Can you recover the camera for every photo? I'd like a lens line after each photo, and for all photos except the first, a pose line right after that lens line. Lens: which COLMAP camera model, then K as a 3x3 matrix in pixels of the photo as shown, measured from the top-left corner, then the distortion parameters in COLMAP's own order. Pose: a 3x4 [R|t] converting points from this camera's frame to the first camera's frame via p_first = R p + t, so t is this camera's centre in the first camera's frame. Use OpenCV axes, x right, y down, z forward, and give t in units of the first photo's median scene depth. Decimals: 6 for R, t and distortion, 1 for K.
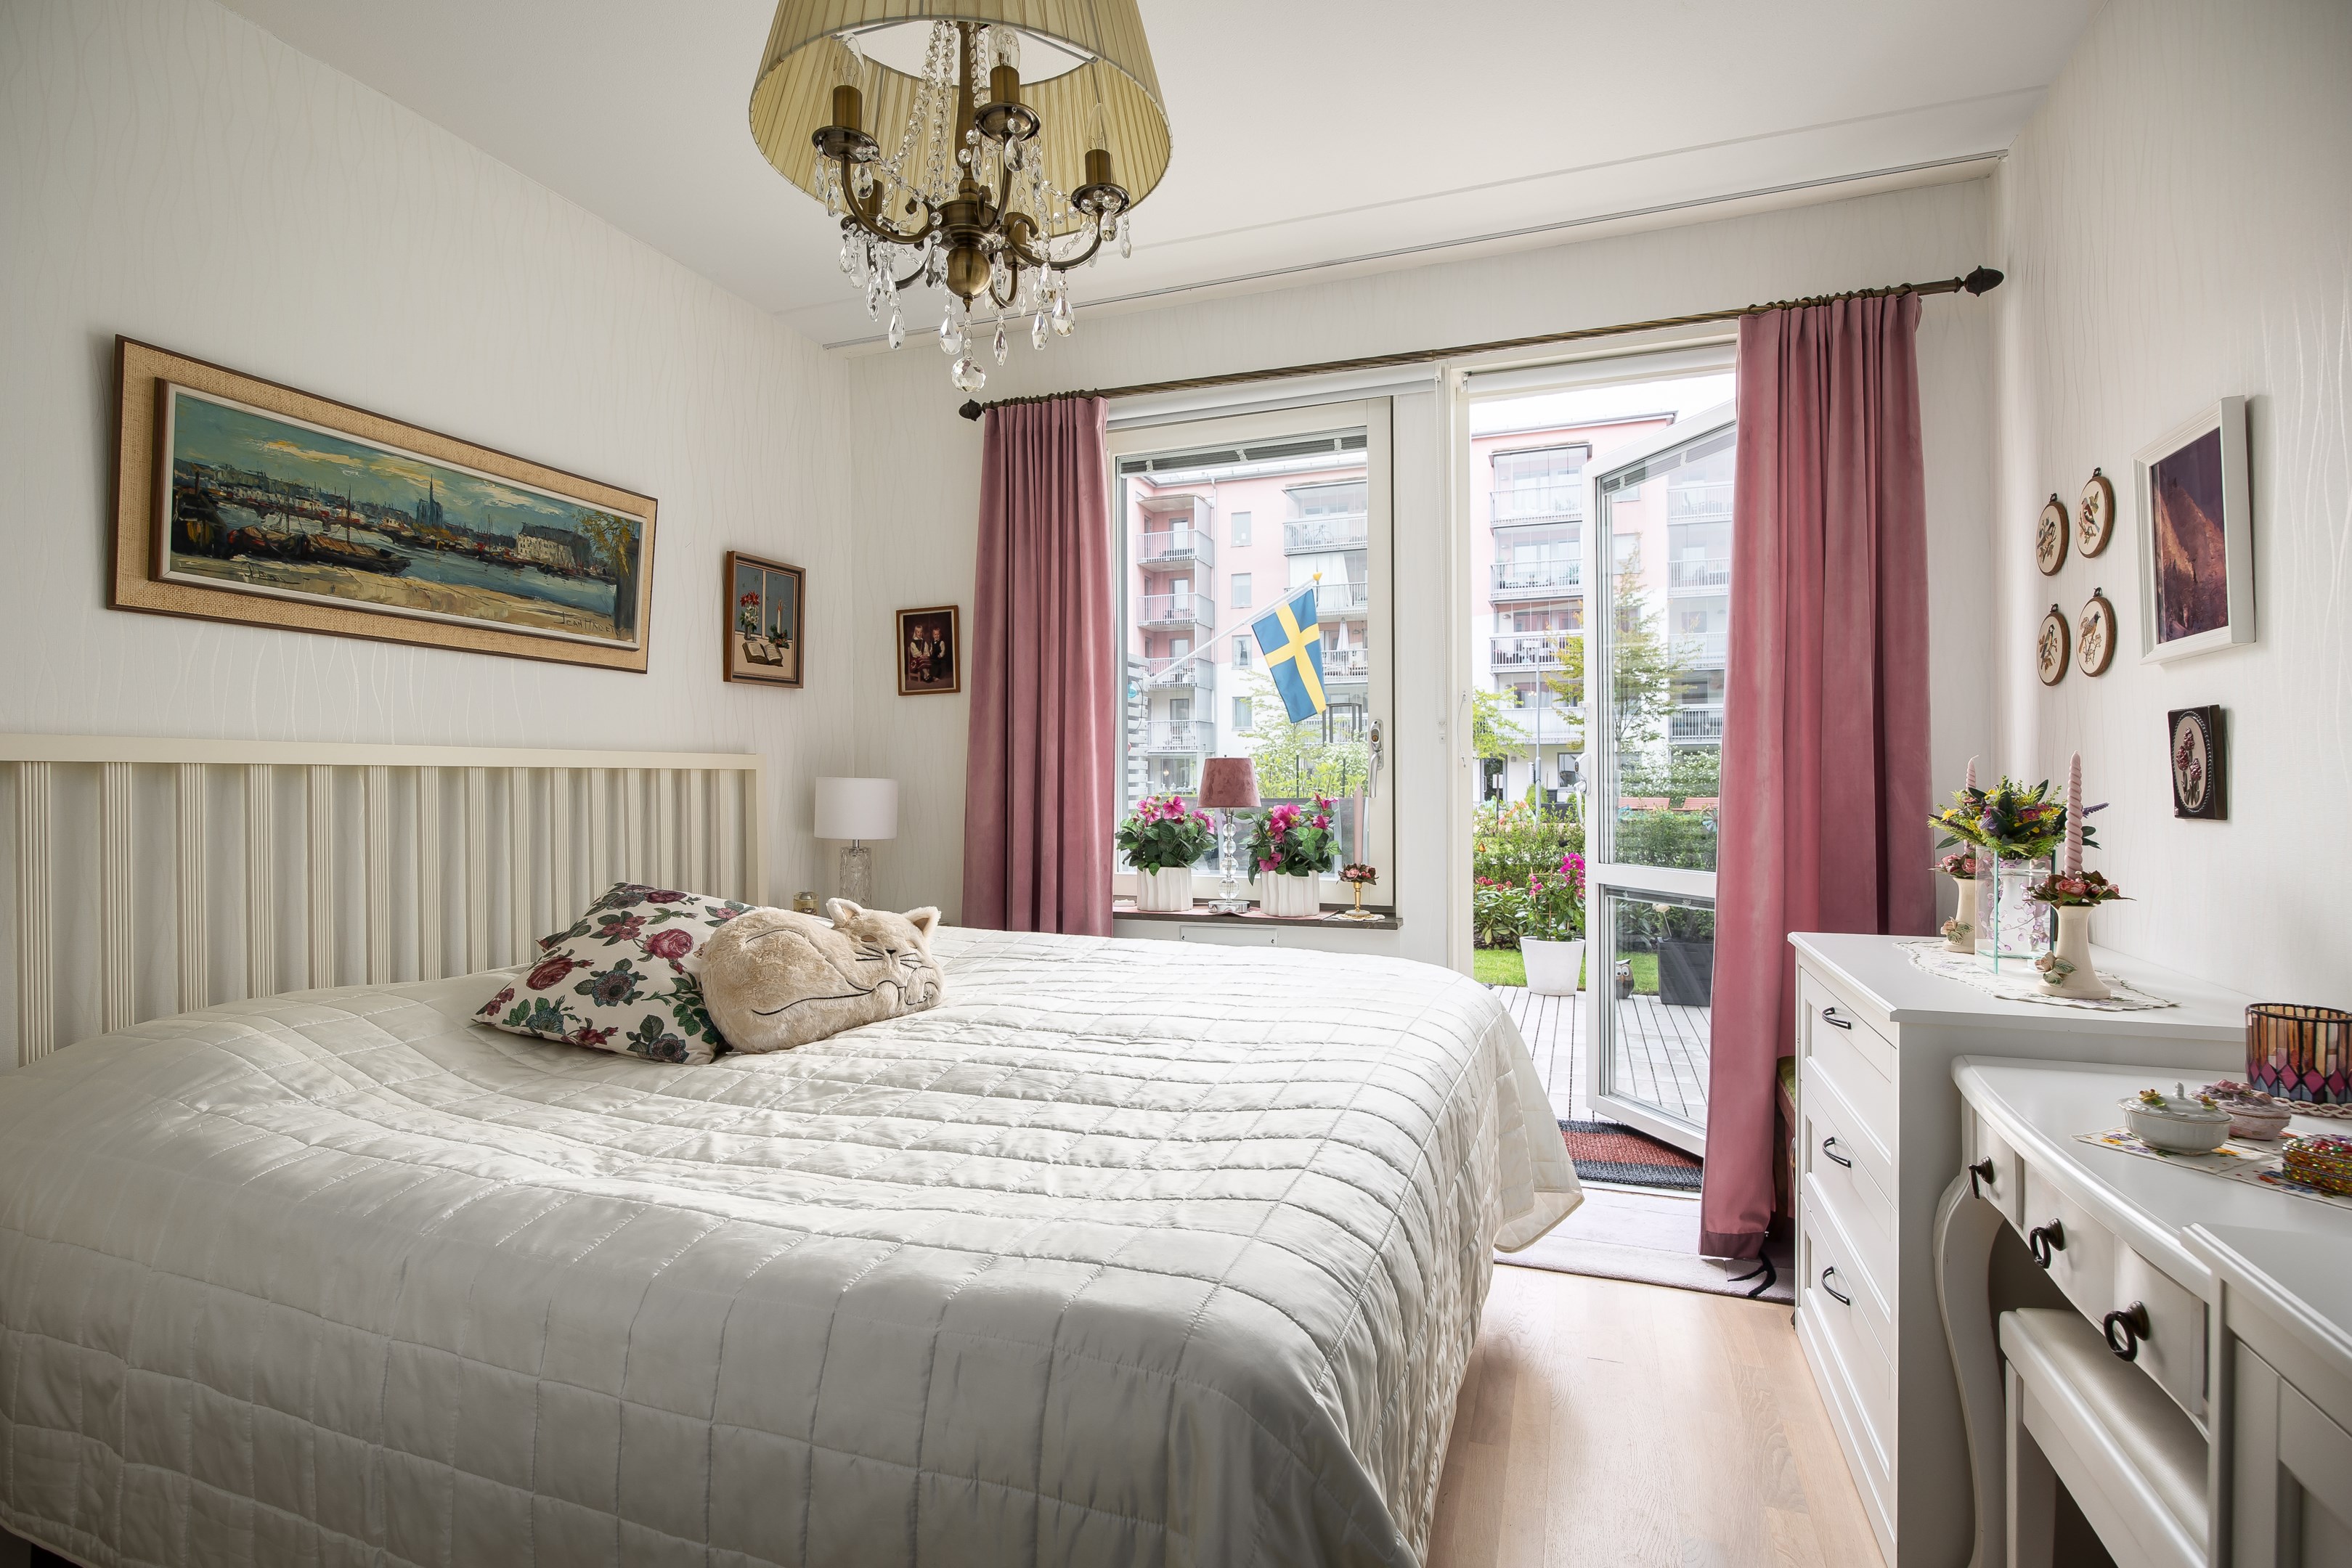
lens RADIAL K [[1123.8, 0, 1176.0], [0, 1123.8, 784.0], [0, 0, 1]] dist [-0.002090, -0.000253]
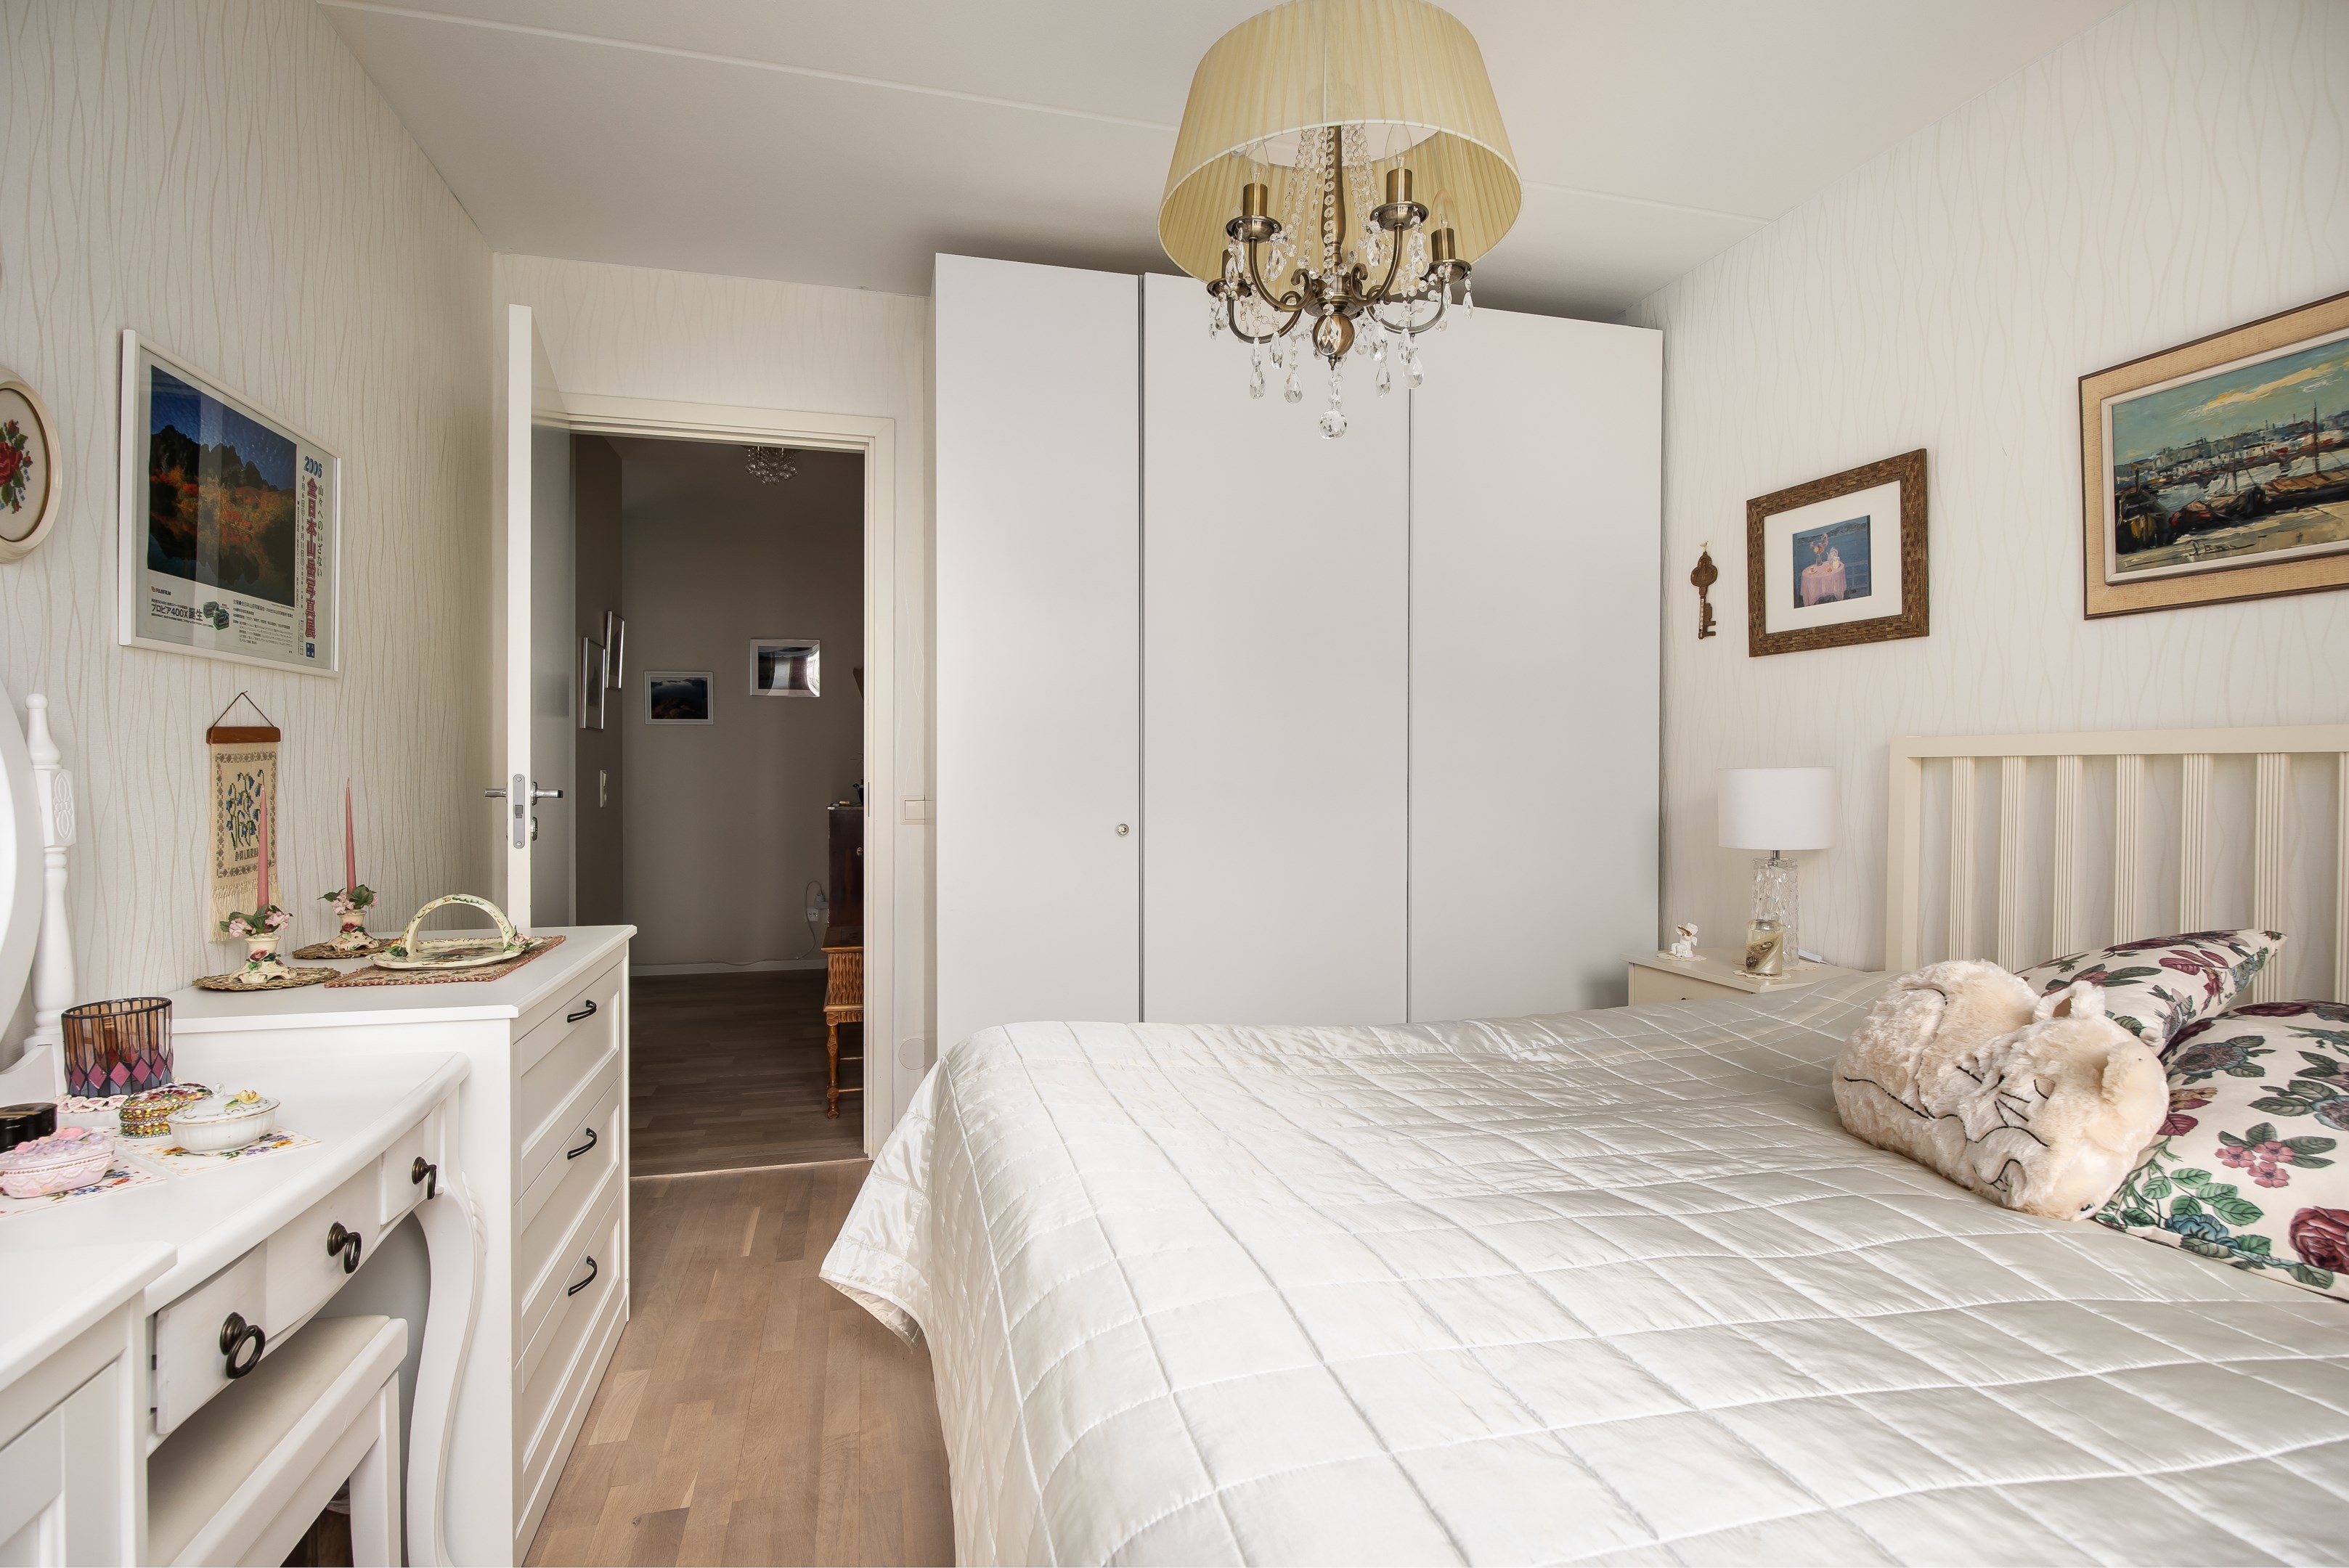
lens RADIAL K [[1122.4, 0, 1174.5], [0, 1122.4, 784.0], [0, 0, 1]] dist [-0.002090, -0.000253]
pose [[-0.817830, 0.011805, -0.575338, 0.414096], [0.001221, 0.999823, 0.018779, -0.010874], [0.575458, 0.014656, -0.817700, 1.262863]]
